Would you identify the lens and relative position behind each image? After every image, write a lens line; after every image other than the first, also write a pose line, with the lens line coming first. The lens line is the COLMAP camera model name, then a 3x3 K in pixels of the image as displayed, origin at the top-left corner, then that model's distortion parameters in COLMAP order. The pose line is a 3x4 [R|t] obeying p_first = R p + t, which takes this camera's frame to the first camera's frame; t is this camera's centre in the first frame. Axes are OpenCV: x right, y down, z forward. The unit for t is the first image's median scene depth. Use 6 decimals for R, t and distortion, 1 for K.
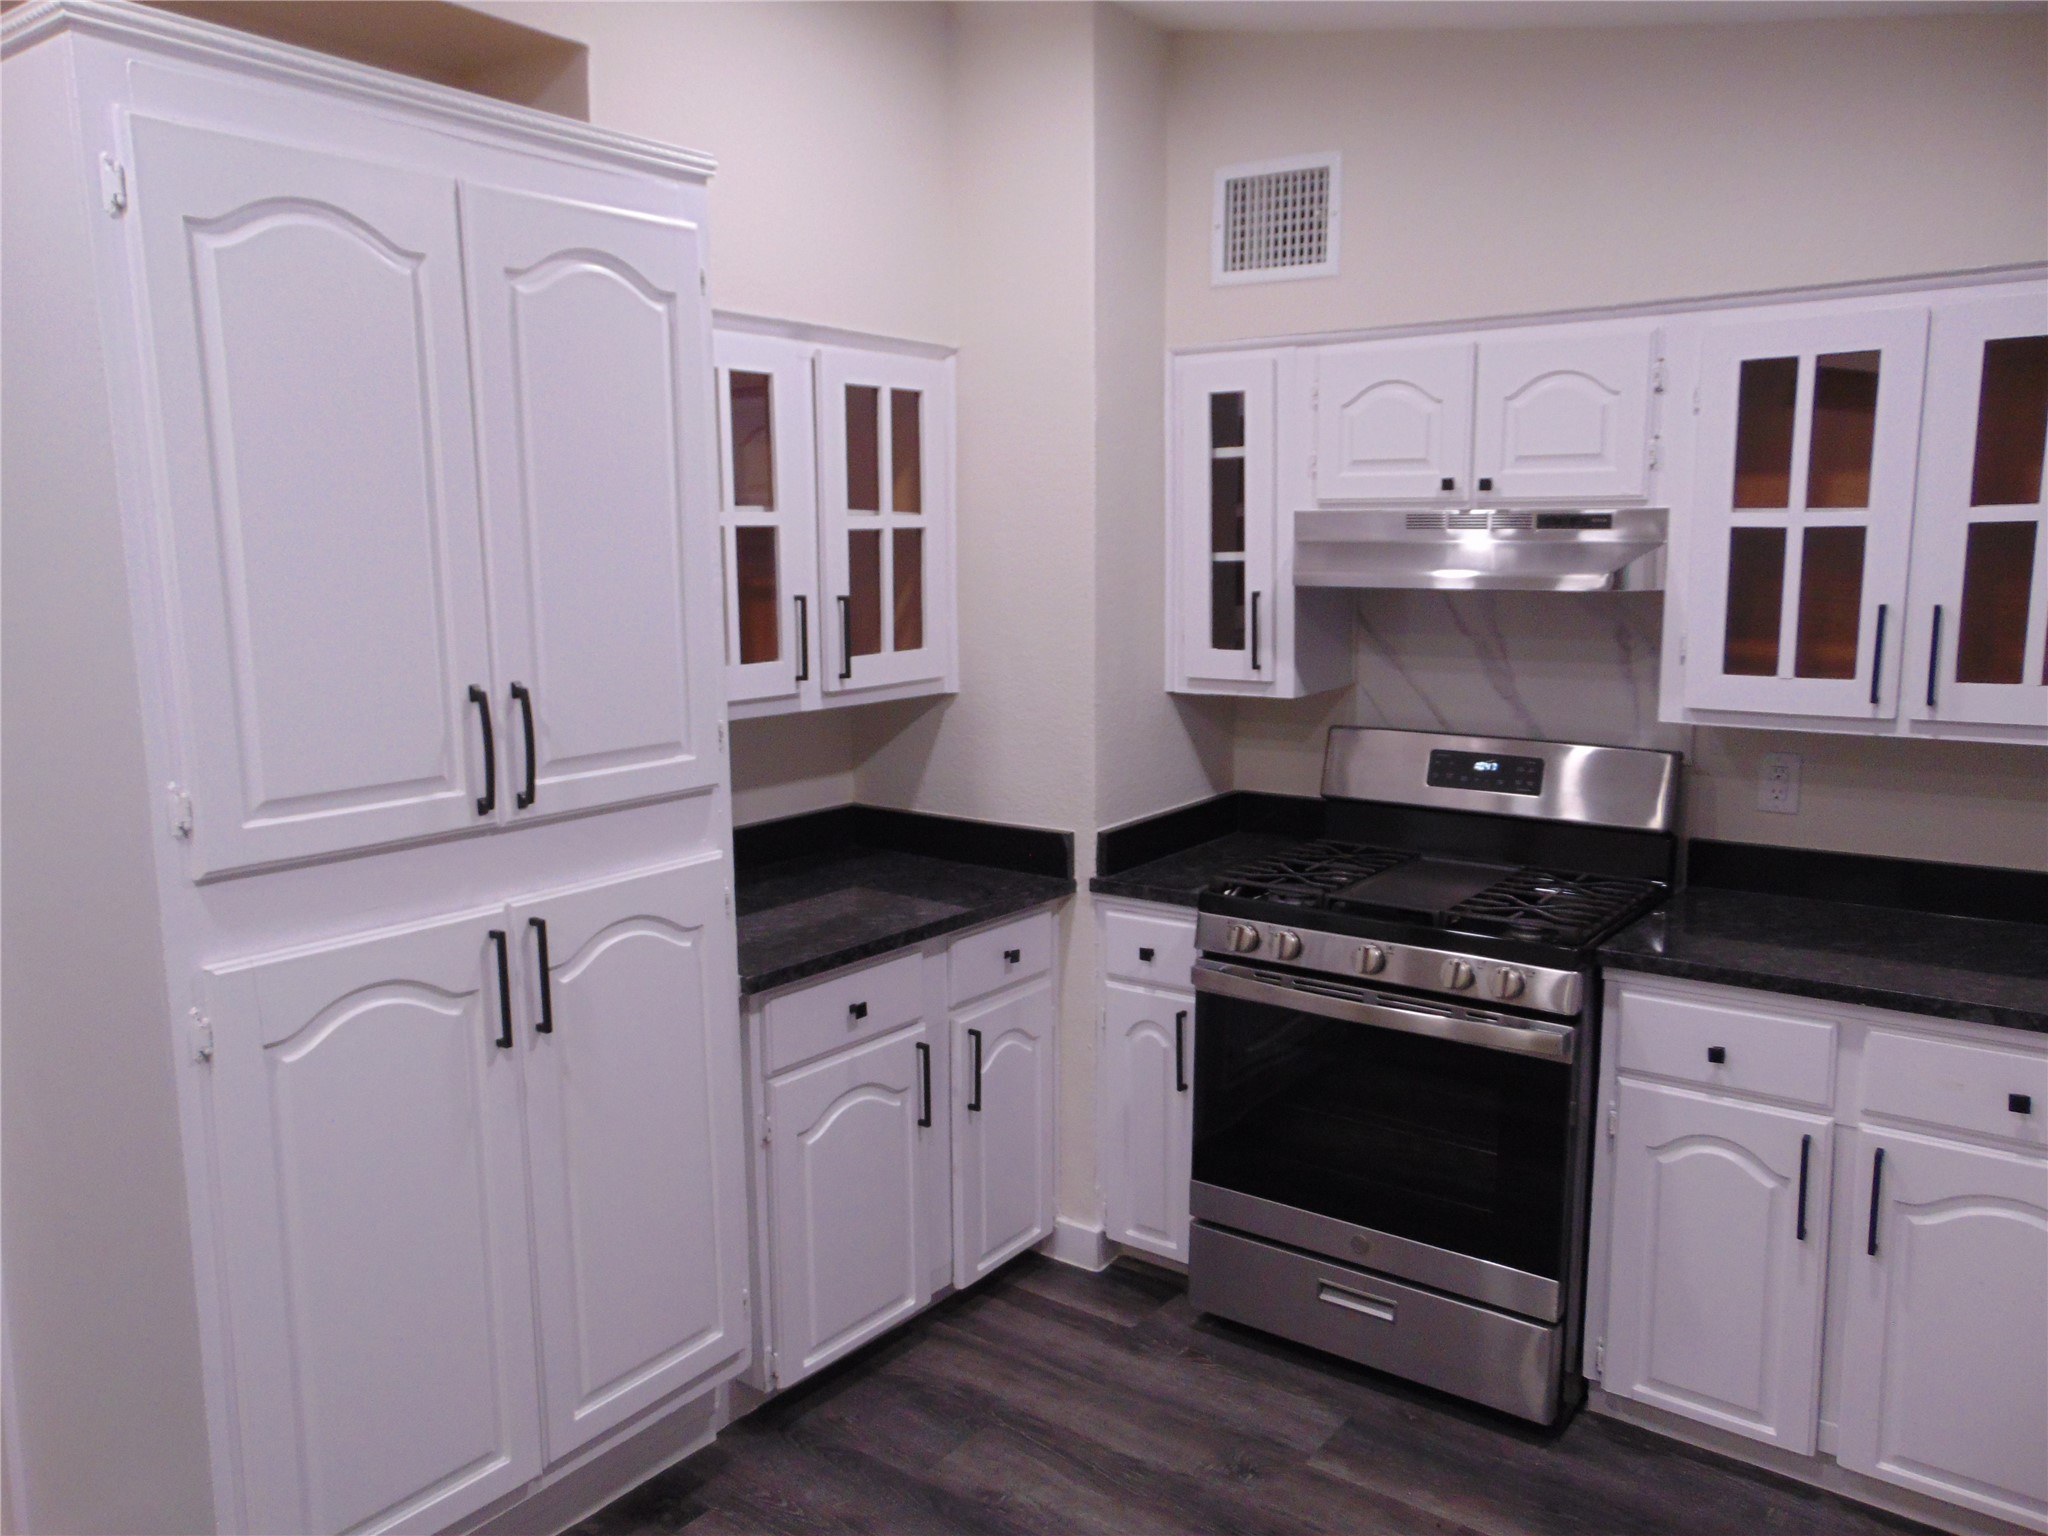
lens RADIAL K [[1545.4, 0, 1021.0], [0, 1545.4, 770.8], [0, 0, 1]] dist [-0.035487, 0.086368]
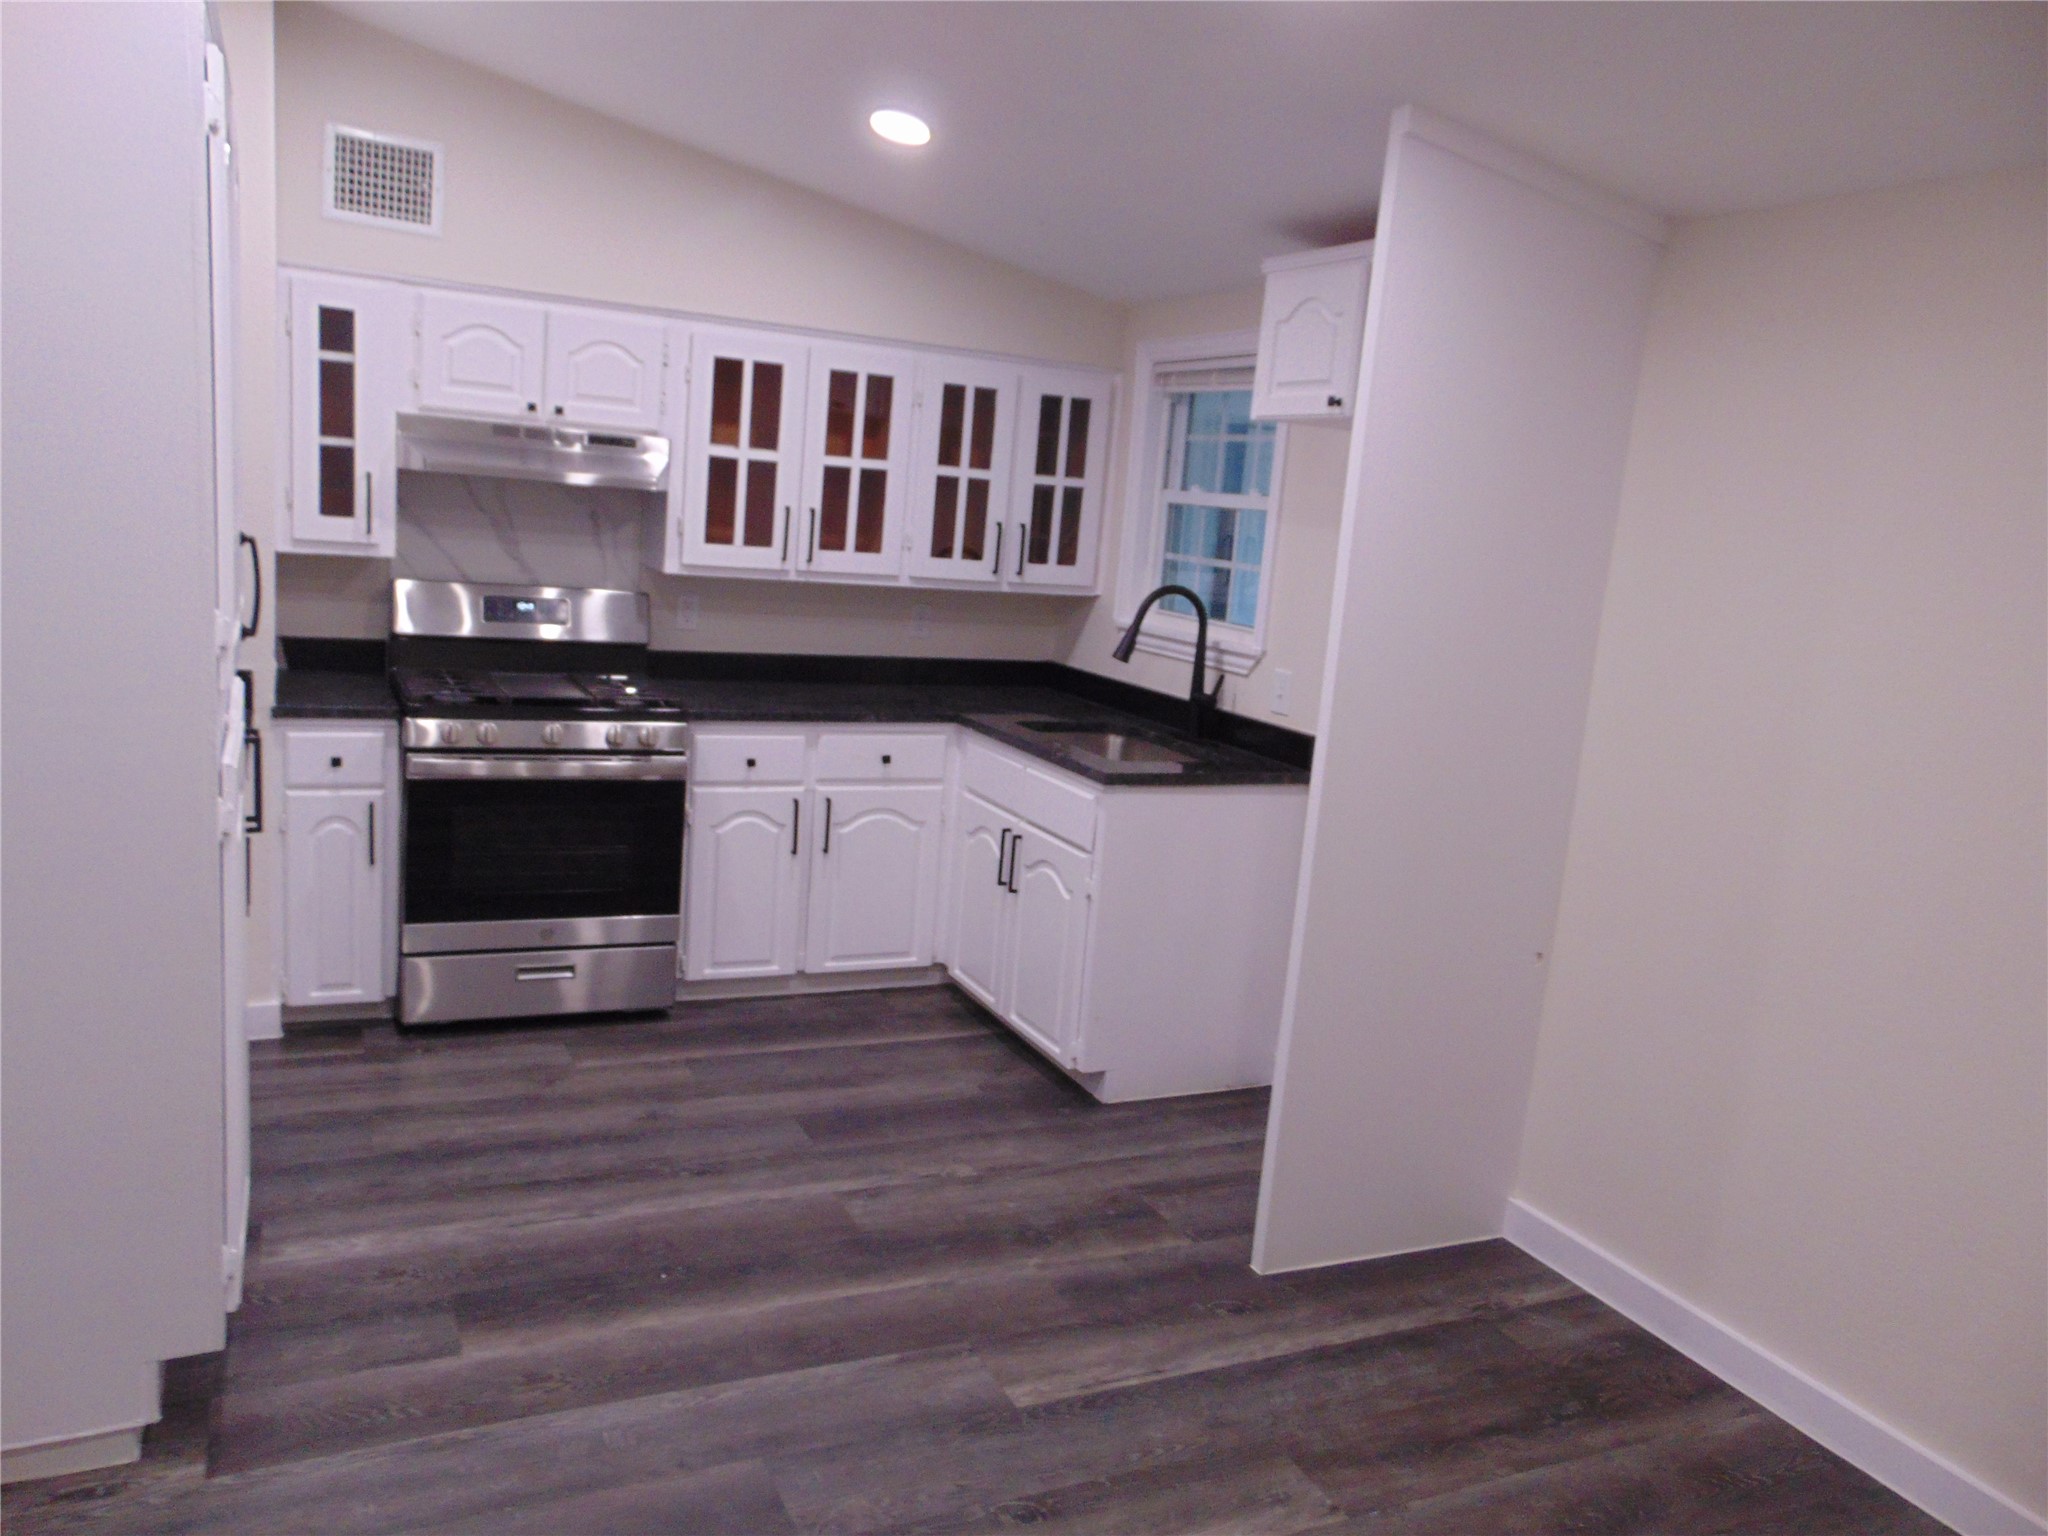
lens RADIAL K [[1545.4, 0, 1021.0], [0, 1545.4, 770.8], [0, 0, 1]] dist [-0.035487, 0.086368]
pose [[0.464072, -0.110678, 0.878856, -0.821062], [0.040837, 0.993782, 0.103587, 0.021219], [-0.884856, -0.012182, 0.465706, -0.076386]]
